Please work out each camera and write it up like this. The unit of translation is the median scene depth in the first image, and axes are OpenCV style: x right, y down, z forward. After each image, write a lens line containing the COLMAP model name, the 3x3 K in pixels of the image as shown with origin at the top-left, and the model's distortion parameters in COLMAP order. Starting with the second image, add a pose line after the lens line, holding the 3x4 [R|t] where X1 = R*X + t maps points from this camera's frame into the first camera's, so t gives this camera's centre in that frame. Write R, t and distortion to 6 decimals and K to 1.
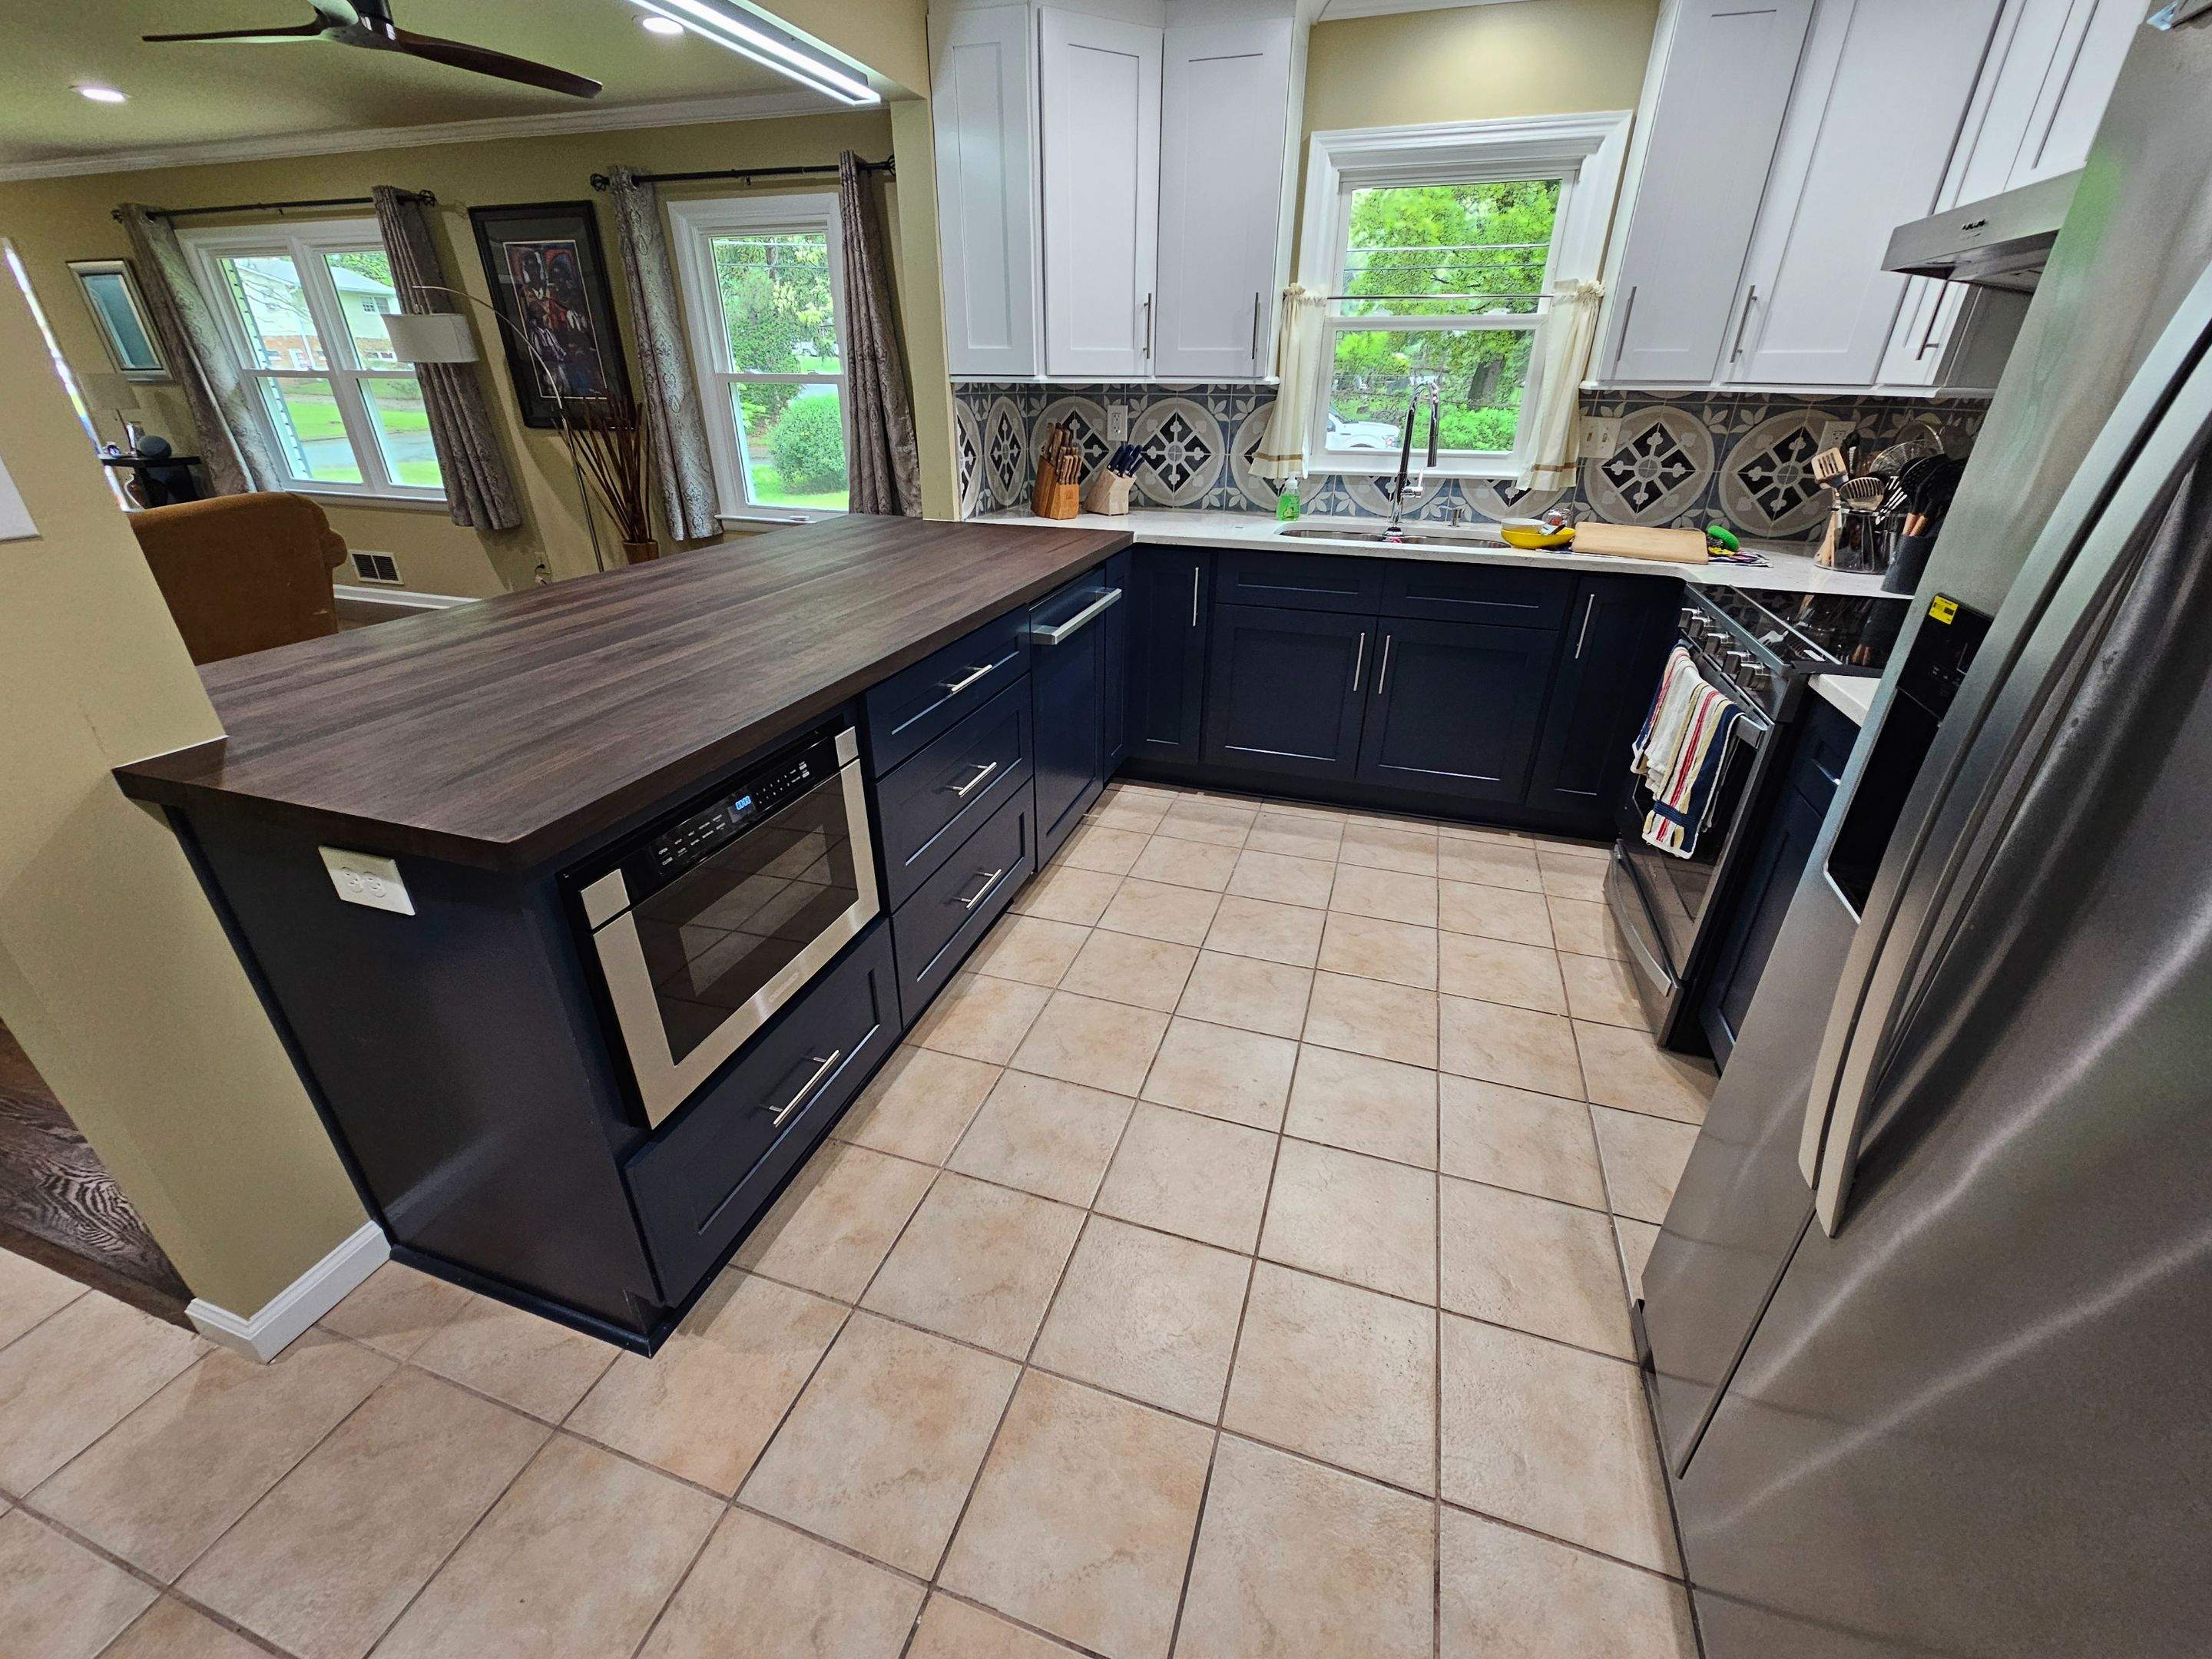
lens RADIAL K [[901.6, 0, 1096.7], [0, 901.6, 821.8], [0, 0, 1]] dist [-0.001057, 0.000716]
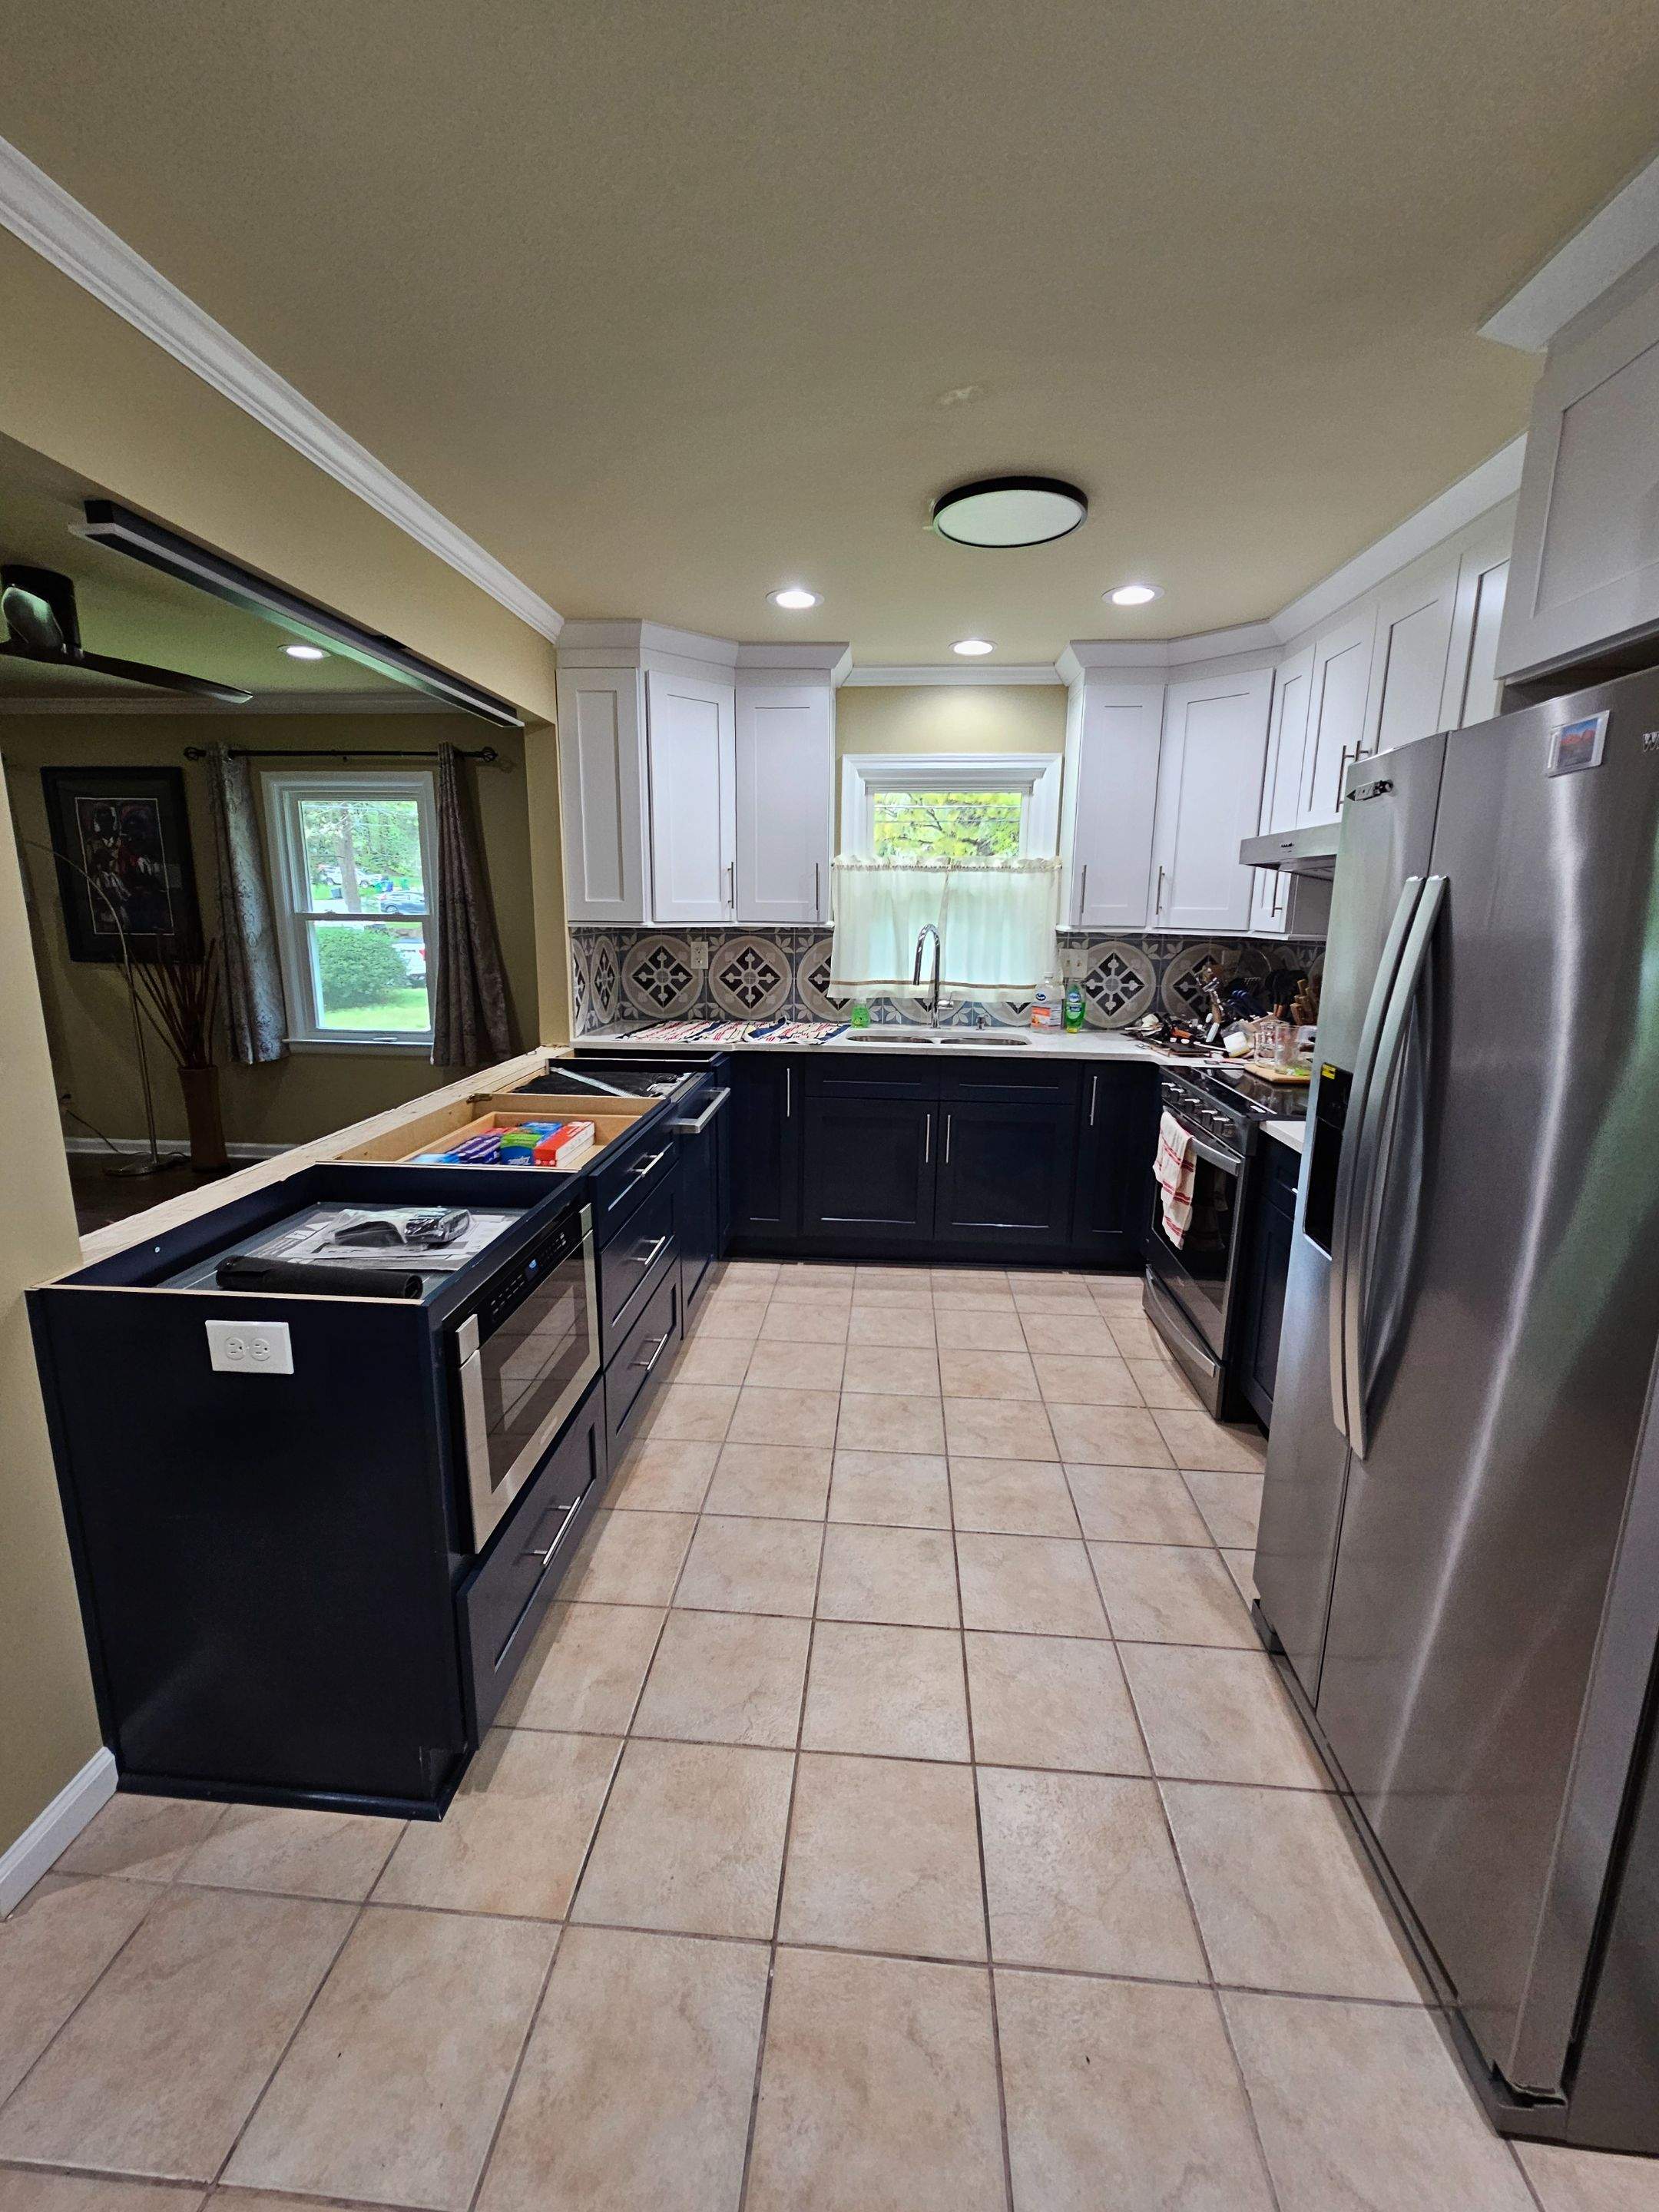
lens RADIAL K [[901.6, 0, 815.7], [0, 901.6, 1092.9], [0, 0, 1]] dist [-0.001057, 0.000716]
pose [[0.972521, -0.044901, 0.228446, -0.130353], [0.100638, 0.965893, -0.238584, 0.037766], [-0.209942, 0.255019, 0.943870, -0.129321]]
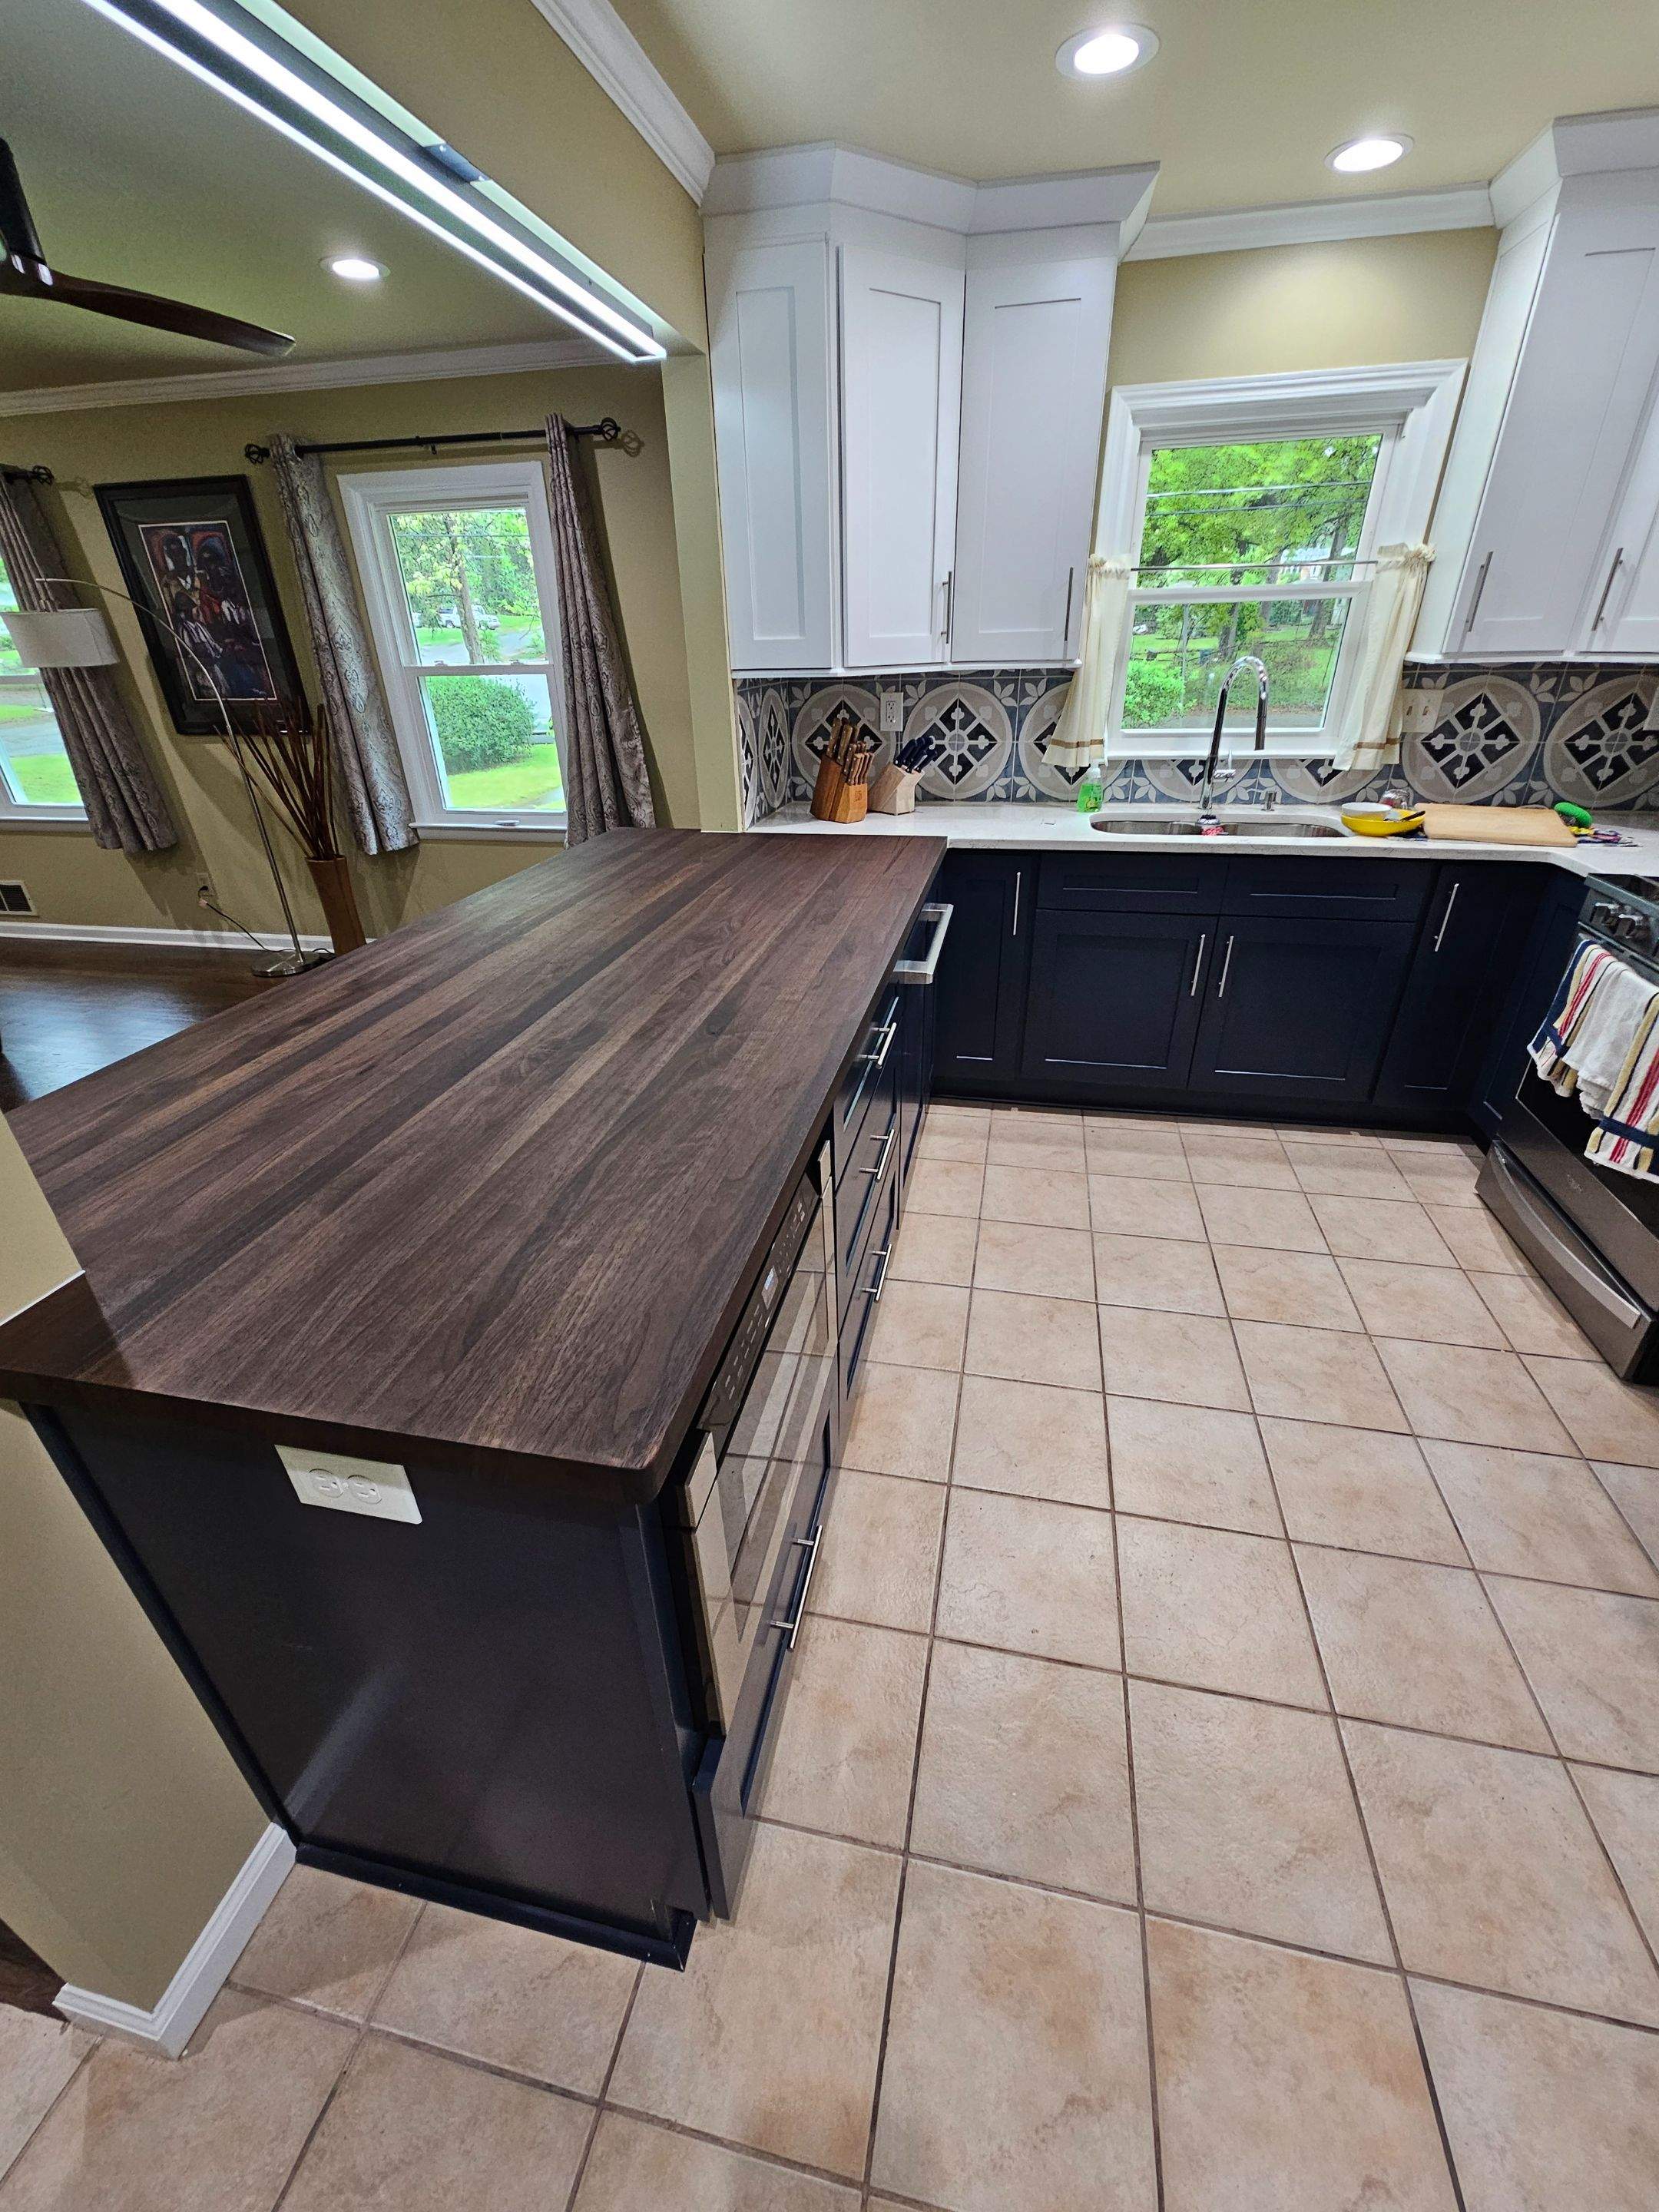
lens RADIAL K [[901.6, 0, 827.8], [0, 901.6, 1109.9], [0, 0, 1]] dist [-0.001057, 0.000716]
pose [[0.993890, -0.076221, 0.079835, -0.176375], [0.074318, 0.996881, 0.026552, -0.082123], [-0.081610, -0.020457, 0.996454, 0.100684]]
